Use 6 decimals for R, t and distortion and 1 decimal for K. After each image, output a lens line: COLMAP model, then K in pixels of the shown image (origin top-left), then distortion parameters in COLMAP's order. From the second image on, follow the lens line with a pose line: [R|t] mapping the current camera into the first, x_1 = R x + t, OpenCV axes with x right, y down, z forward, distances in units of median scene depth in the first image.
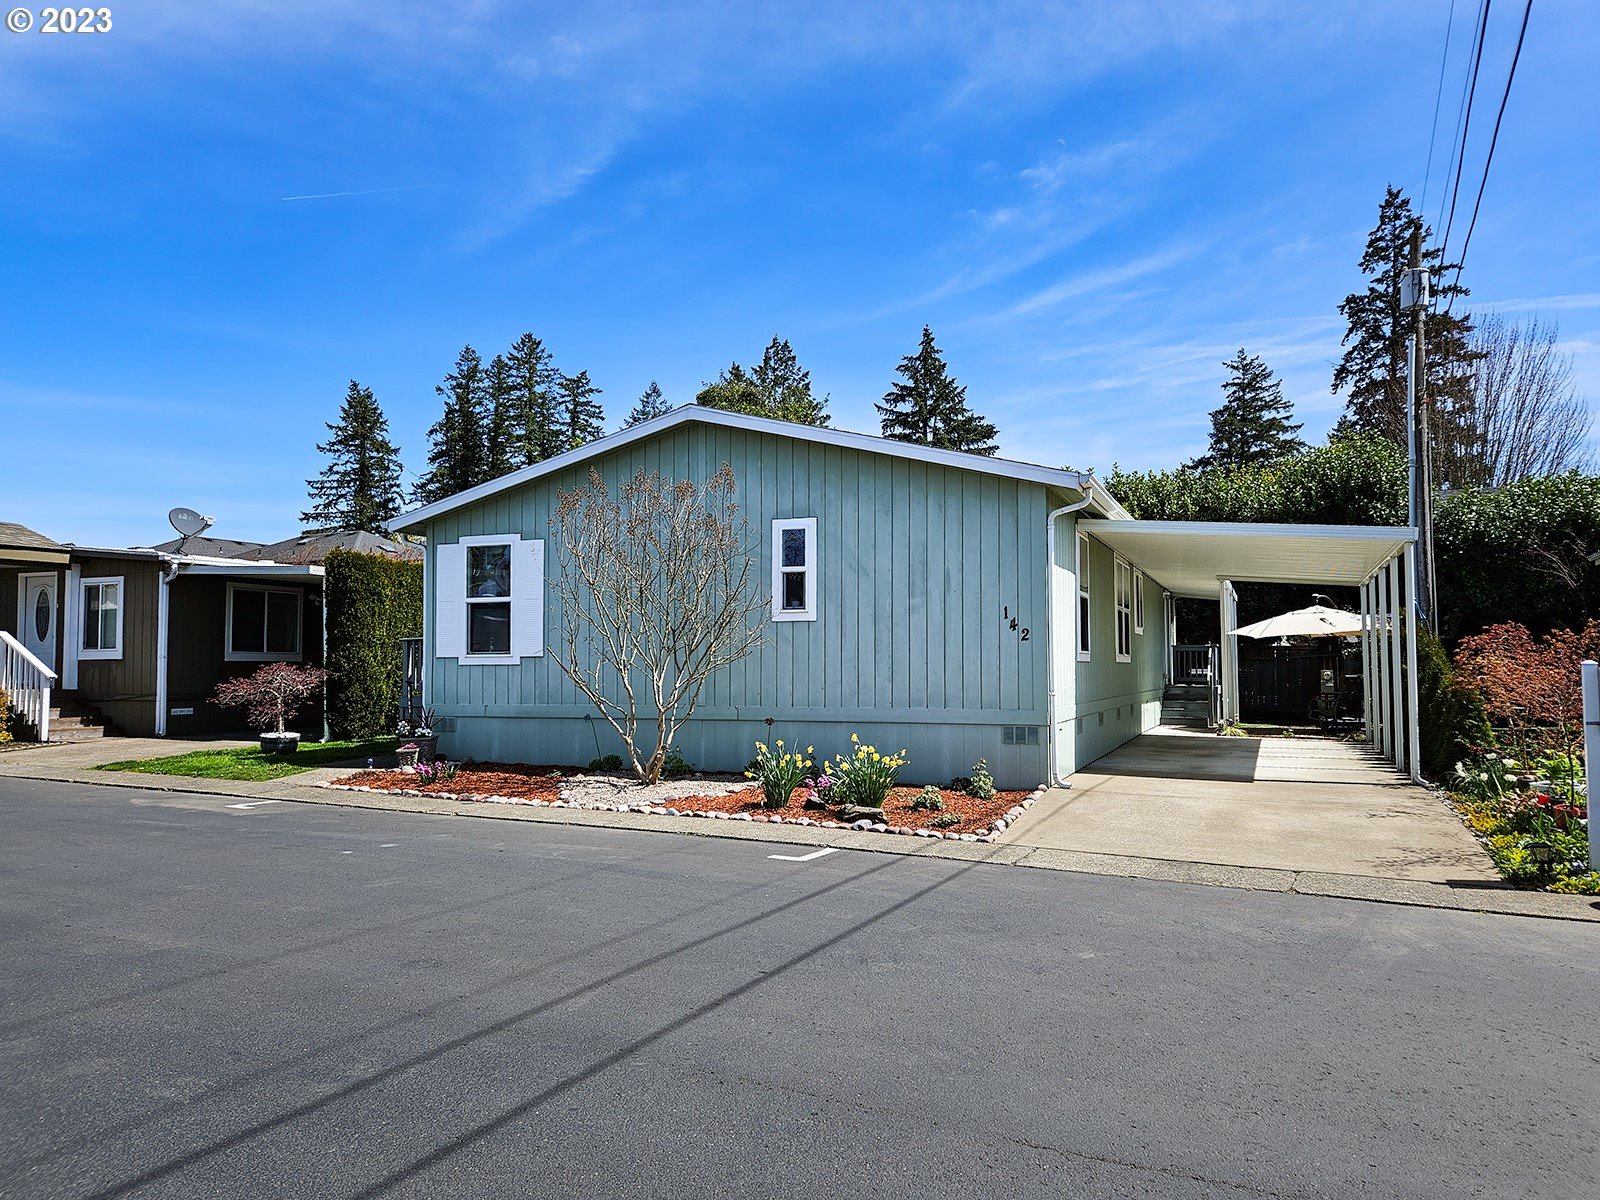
lens RADIAL K [[1115.9, 0, 794.5], [0, 1115.9, 613.3], [0, 0, 1]] dist [0.032299, 0.002549]
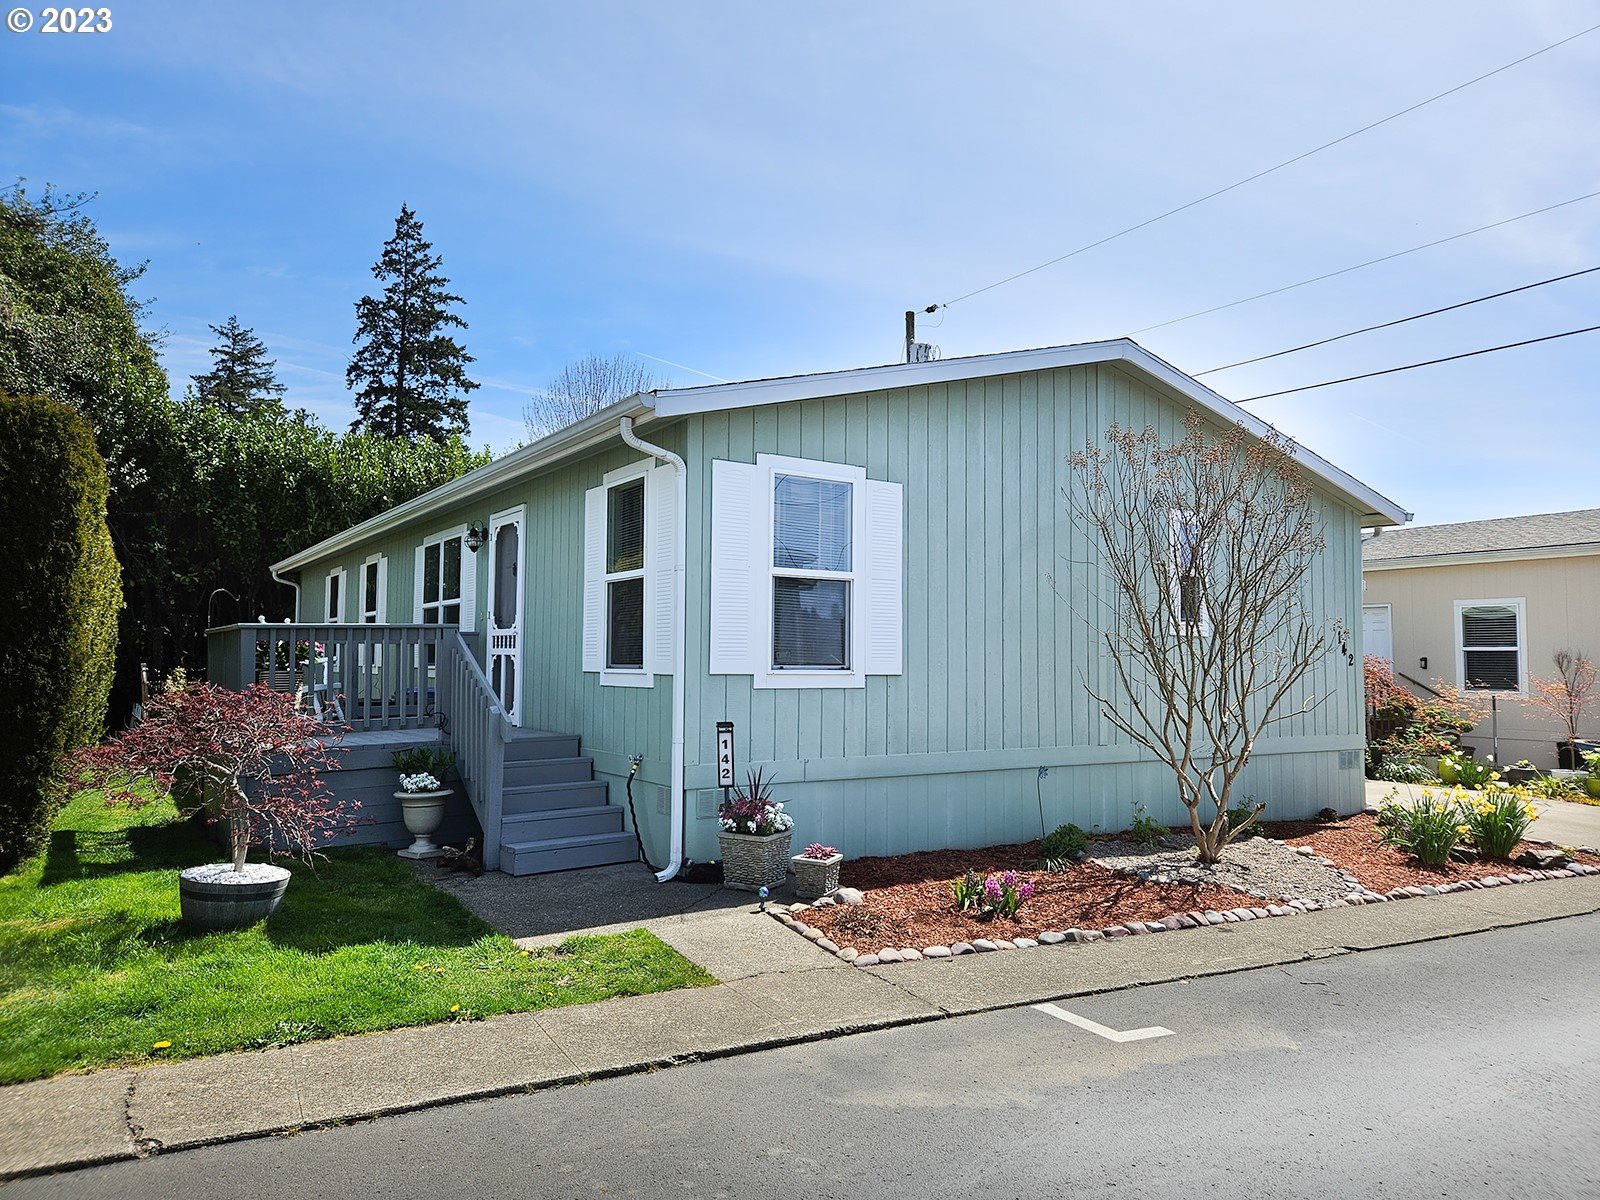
lens RADIAL K [[1115.9, 0, 793.8], [0, 1115.9, 588.9], [0, 0, 1]] dist [0.032299, 0.002549]
pose [[0.537543, 0.064581, 0.840760, -0.135110], [-0.052949, 0.997680, -0.042782, 0.003658], [-0.841572, -0.021520, 0.539715, 0.126246]]
